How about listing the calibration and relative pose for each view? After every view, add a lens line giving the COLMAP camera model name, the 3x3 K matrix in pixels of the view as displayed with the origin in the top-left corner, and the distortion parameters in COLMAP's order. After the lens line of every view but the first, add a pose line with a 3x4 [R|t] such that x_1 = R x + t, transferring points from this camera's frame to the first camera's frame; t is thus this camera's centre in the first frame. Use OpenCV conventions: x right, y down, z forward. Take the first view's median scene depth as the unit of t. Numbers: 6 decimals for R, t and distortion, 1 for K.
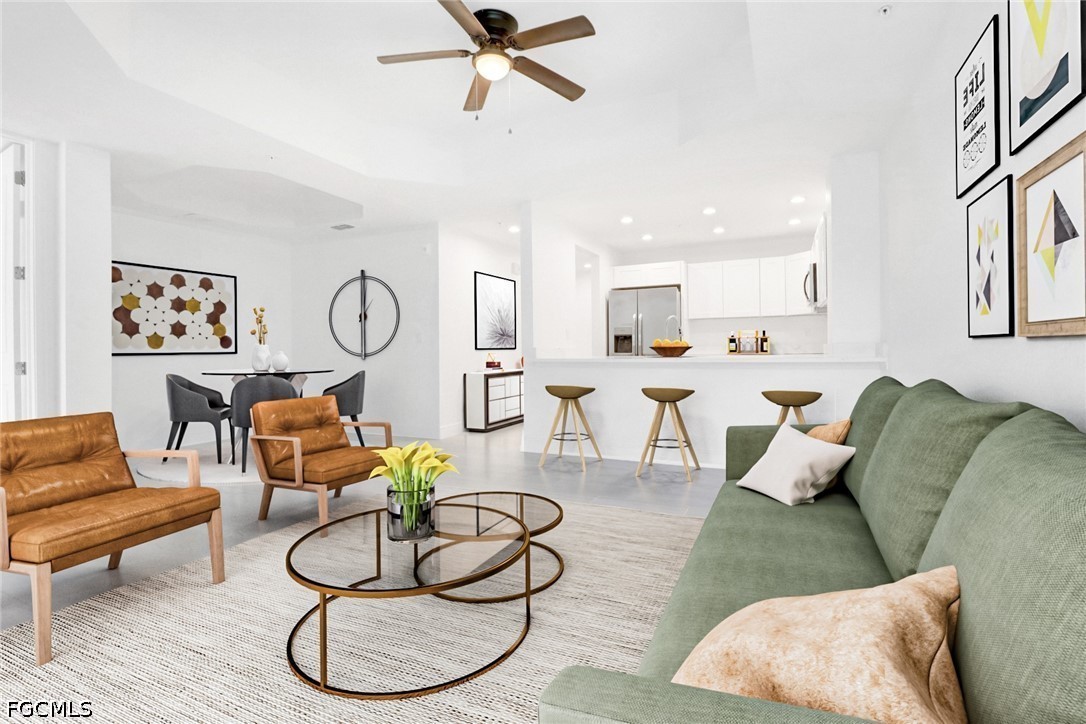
lens RADIAL K [[543.3, 0, 545.3], [0, 543.3, 355.5], [0, 0, 1]] dist [0.007287, -0.001052]
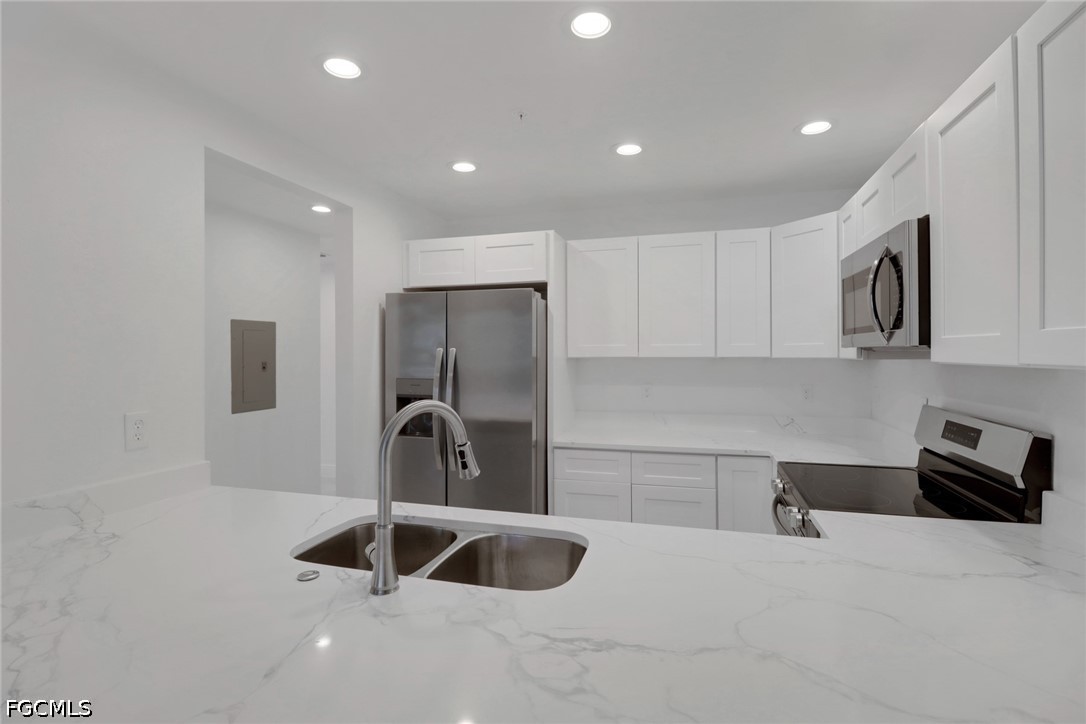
lens RADIAL K [[543.3, 0, 541.5], [0, 543.3, 358.8], [0, 0, 1]] dist [0.007287, -0.001052]
pose [[0.992058, 0.020913, 0.124027, 0.191074], [-0.020464, 0.999779, -0.004892, -0.065761], [-0.124102, 0.002316, 0.992267, 0.554436]]
